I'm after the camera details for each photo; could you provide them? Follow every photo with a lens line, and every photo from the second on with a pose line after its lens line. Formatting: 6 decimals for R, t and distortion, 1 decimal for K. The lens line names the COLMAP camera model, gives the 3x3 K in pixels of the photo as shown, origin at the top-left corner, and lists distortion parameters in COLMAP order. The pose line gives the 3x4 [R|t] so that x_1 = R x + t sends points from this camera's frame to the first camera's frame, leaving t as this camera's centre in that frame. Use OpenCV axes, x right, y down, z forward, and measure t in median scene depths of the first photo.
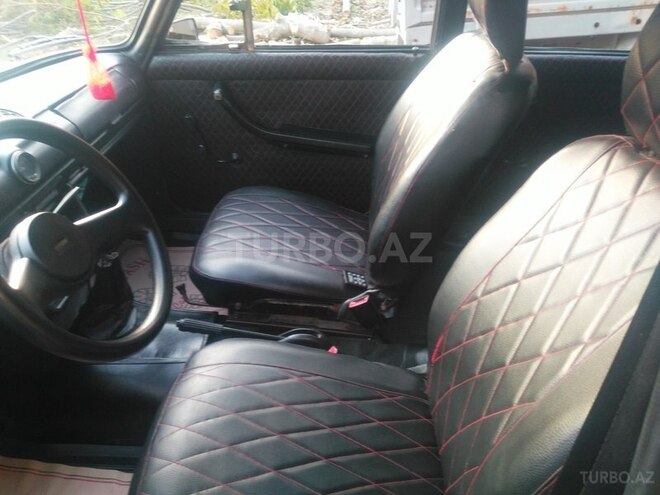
lens RADIAL K [[543.4, 0, 328.7], [0, 543.4, 235.7], [0, 0, 1]] dist [0.066445, -0.133299]
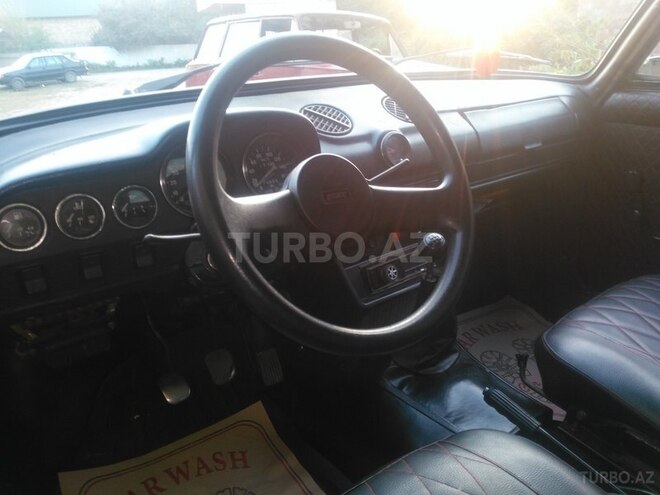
lens RADIAL K [[543.4, 0, 328.7], [0, 543.4, 235.7], [0, 0, 1]] dist [0.066445, -0.133299]
pose [[0.644658, 0.262134, -0.718123, 0.057423], [-0.387401, 0.921842, -0.011272, 0.050552], [0.659042, 0.285469, 0.695825, 0.247723]]
